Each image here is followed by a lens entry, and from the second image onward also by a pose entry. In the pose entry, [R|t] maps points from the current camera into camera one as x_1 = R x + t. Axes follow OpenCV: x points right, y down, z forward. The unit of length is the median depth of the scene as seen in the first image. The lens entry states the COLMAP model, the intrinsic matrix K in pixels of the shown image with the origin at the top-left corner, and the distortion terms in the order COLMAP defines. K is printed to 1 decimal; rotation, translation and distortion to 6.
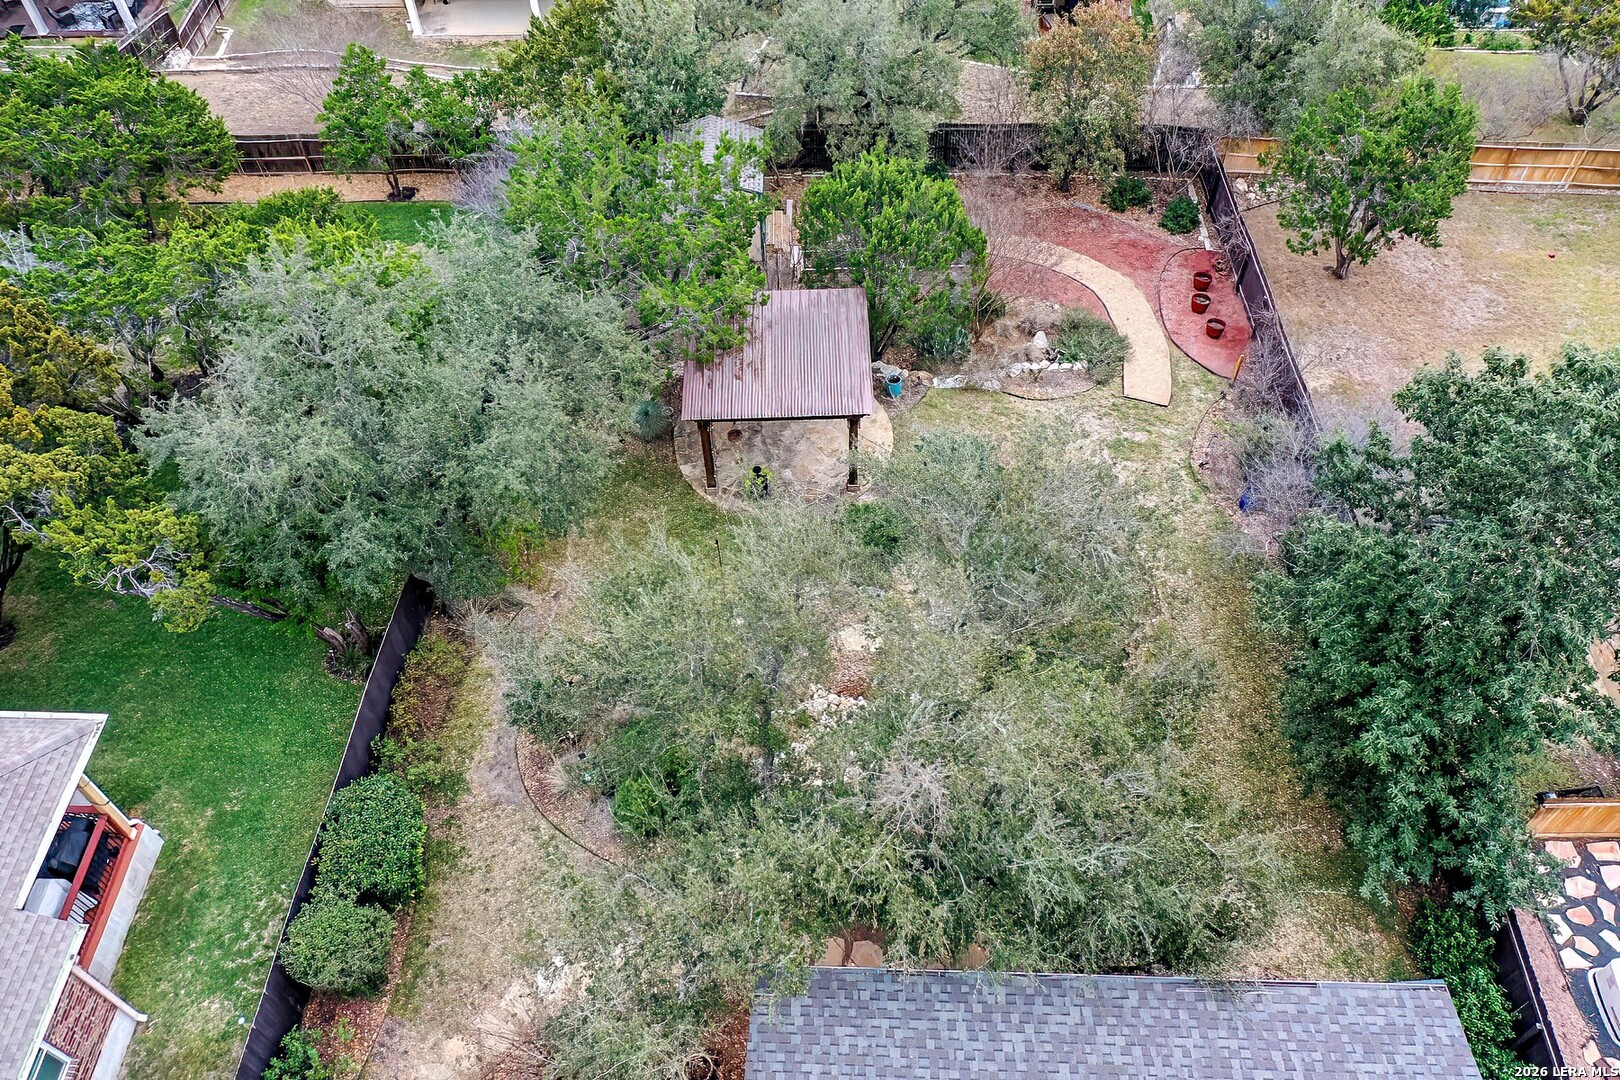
lens RADIAL K [[1334.8, 0, 770.9], [0, 1334.8, 451.9], [0, 0, 1]] dist [0.003247, -0.007736]
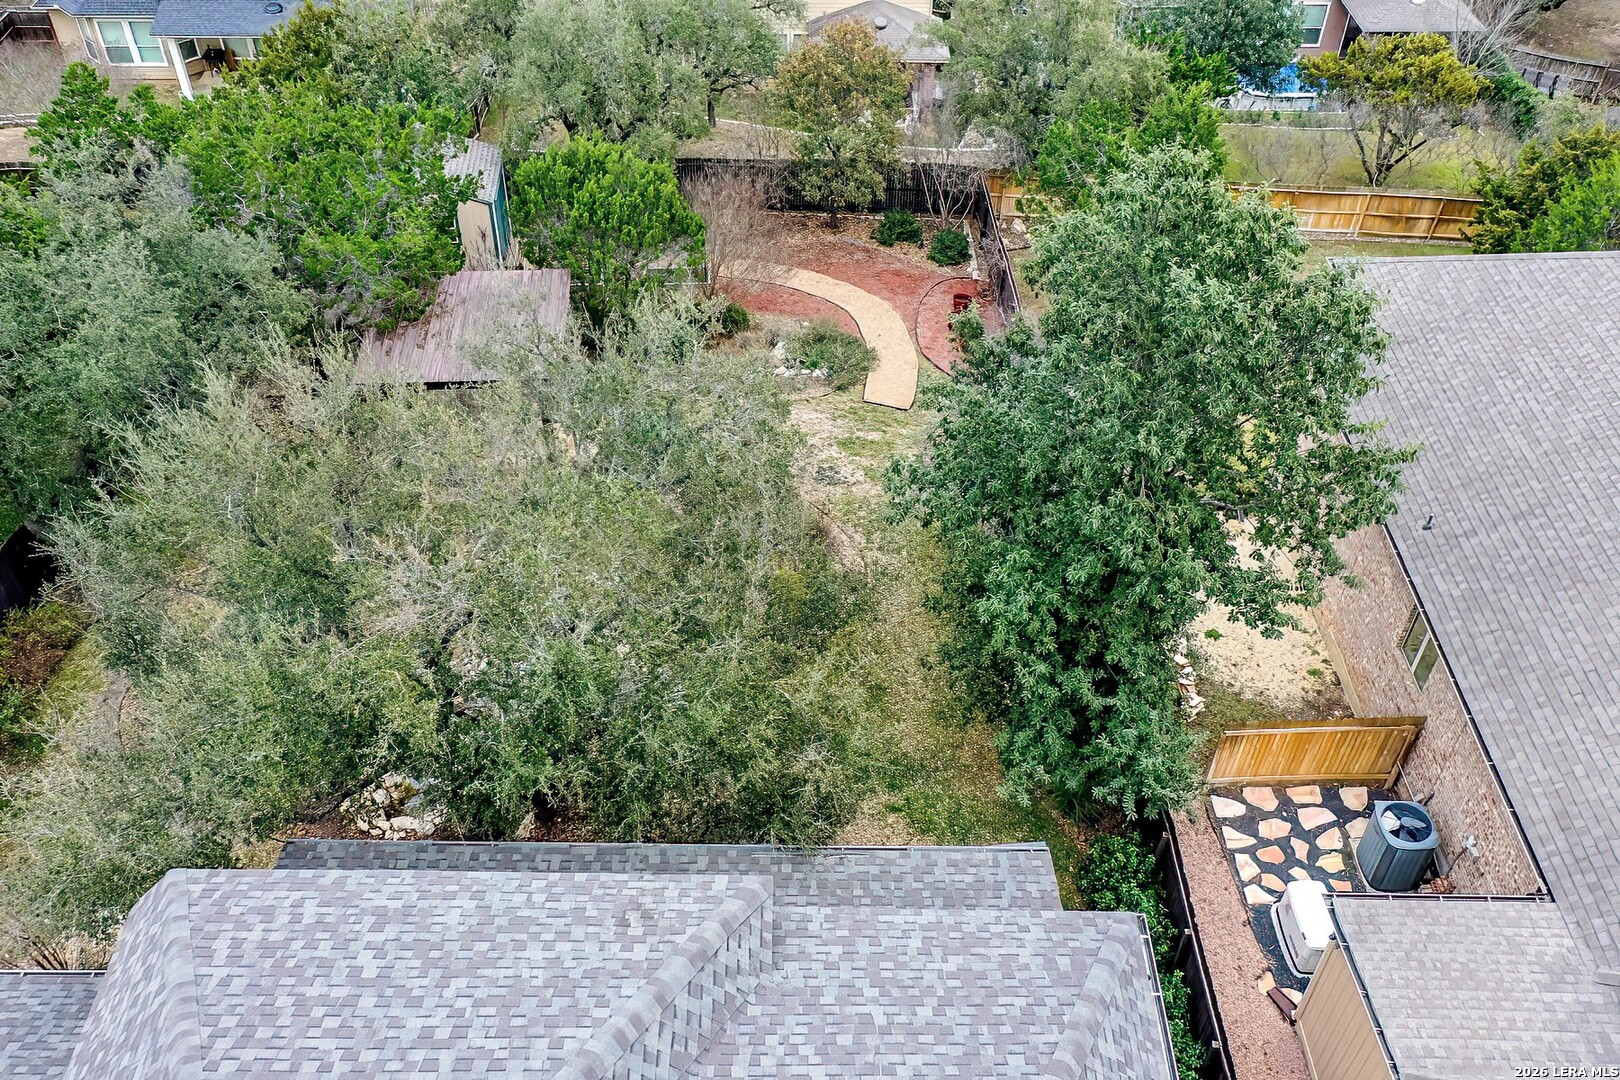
lens RADIAL K [[1467.9, 0, 810.0], [0, 1467.9, 540.0], [0, 0, 1]] dist [0.003446, -0.007994]
pose [[0.998986, -0.000147, 0.045014, 0.194734], [0.006466, 0.990093, -0.140262, 0.216481], [-0.044547, 0.140411, 0.989091, -0.009466]]
